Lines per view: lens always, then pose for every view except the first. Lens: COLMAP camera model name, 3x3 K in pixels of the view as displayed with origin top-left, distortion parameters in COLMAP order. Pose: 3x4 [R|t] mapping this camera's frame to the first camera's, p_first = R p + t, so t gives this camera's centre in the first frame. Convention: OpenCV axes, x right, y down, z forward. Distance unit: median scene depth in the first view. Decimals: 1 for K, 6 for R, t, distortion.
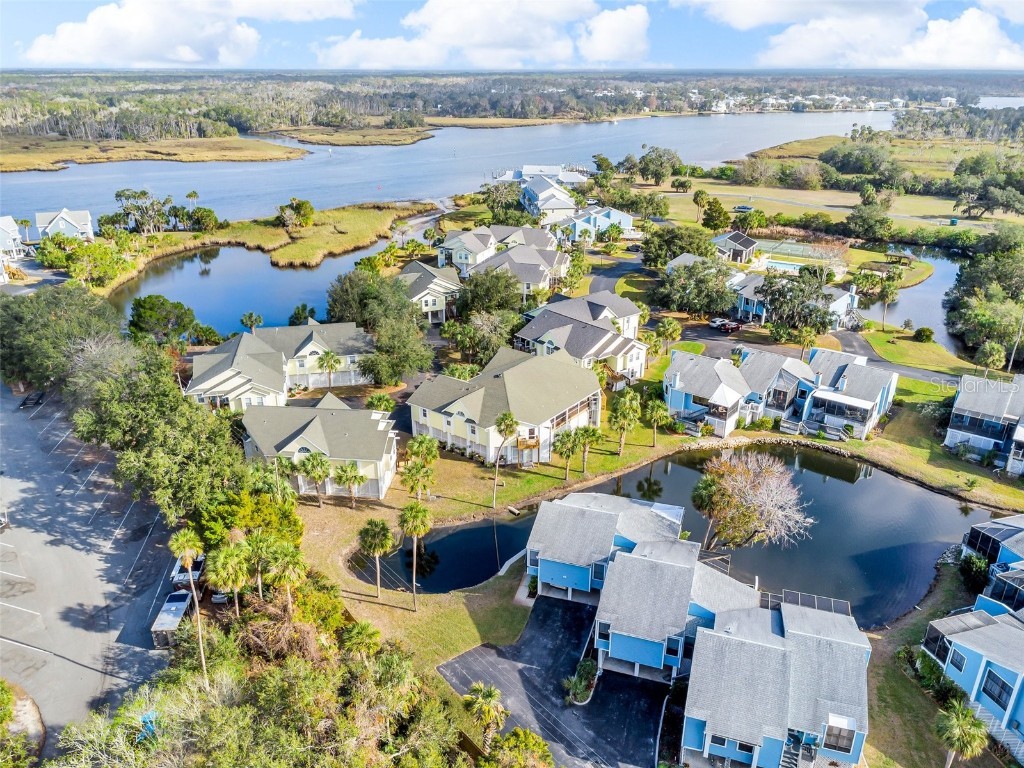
lens RADIAL K [[750.9, 0, 511.9], [0, 750.9, 388.9], [0, 0, 1]] dist [0.015075, -0.011750]
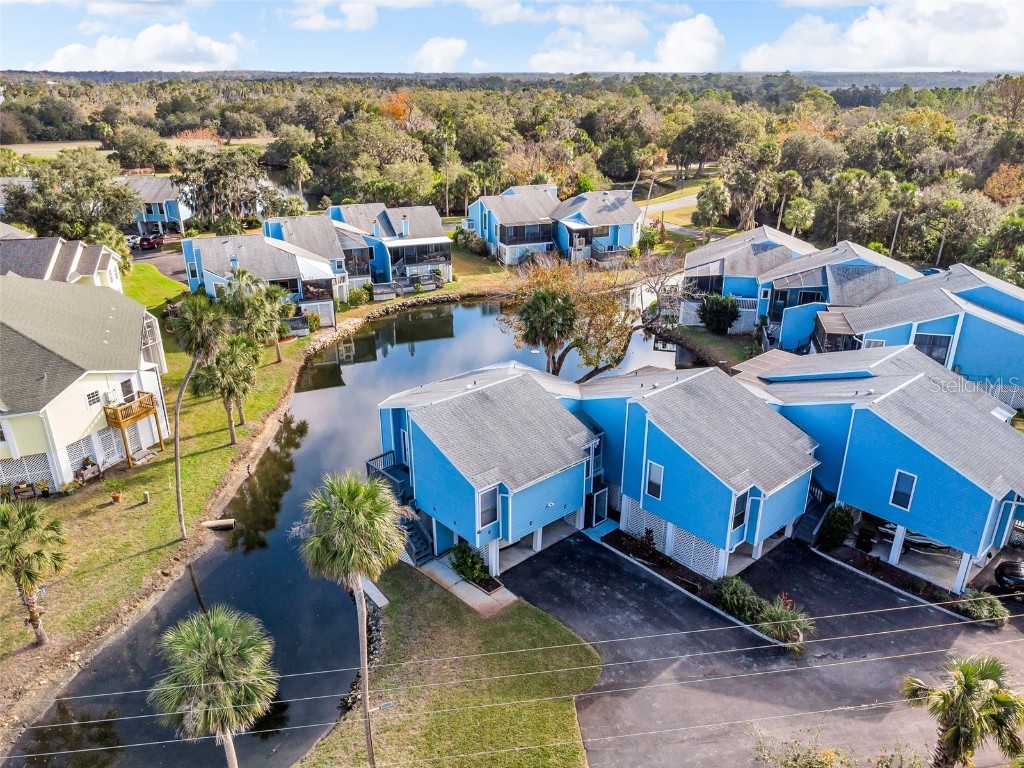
lens RADIAL K [[750.9, 0, 512.0], [0, 750.9, 381.1], [0, 0, 1]] dist [0.015075, -0.011750]
pose [[0.501748, -0.330725, 0.799293, -0.214651], [0.339775, 0.925108, 0.169493, 0.049456], [-0.795488, 0.186537, 0.576543, 0.463322]]
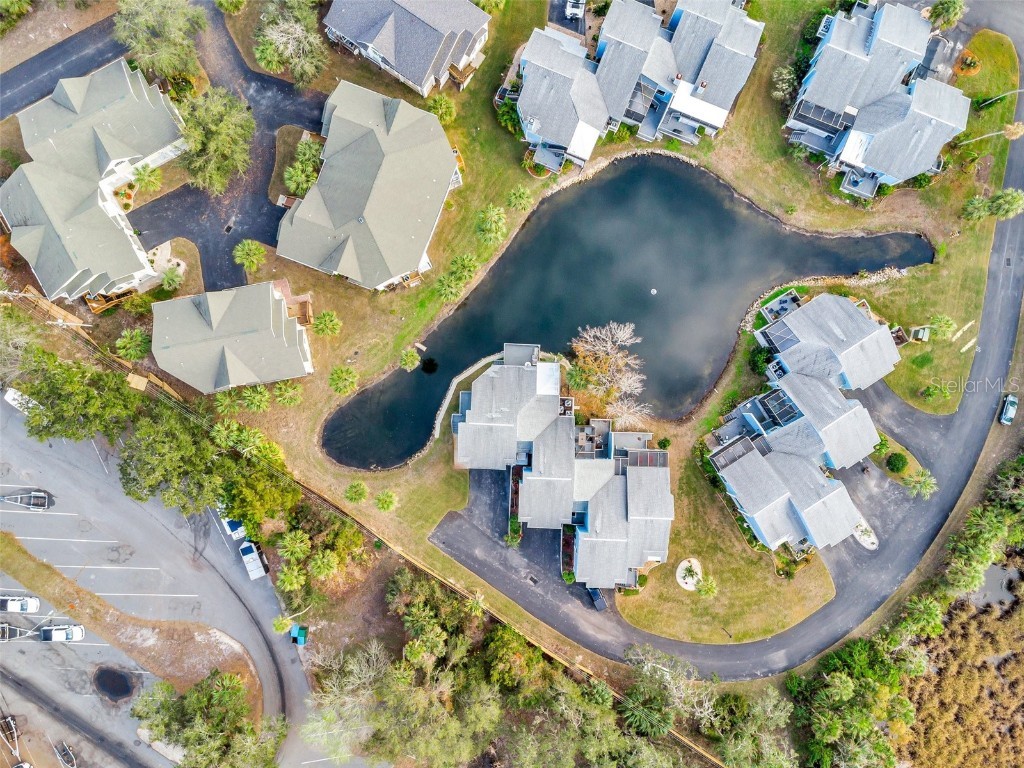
lens RADIAL K [[750.9, 0, 511.3], [0, 750.9, 383.6], [0, 0, 1]] dist [0.015075, -0.011750]
pose [[0.959442, -0.281904, 0.000598, 0.104075], [0.111924, 0.382871, 0.916997, -0.758236], [-0.258734, -0.879739, 0.398894, 0.354668]]
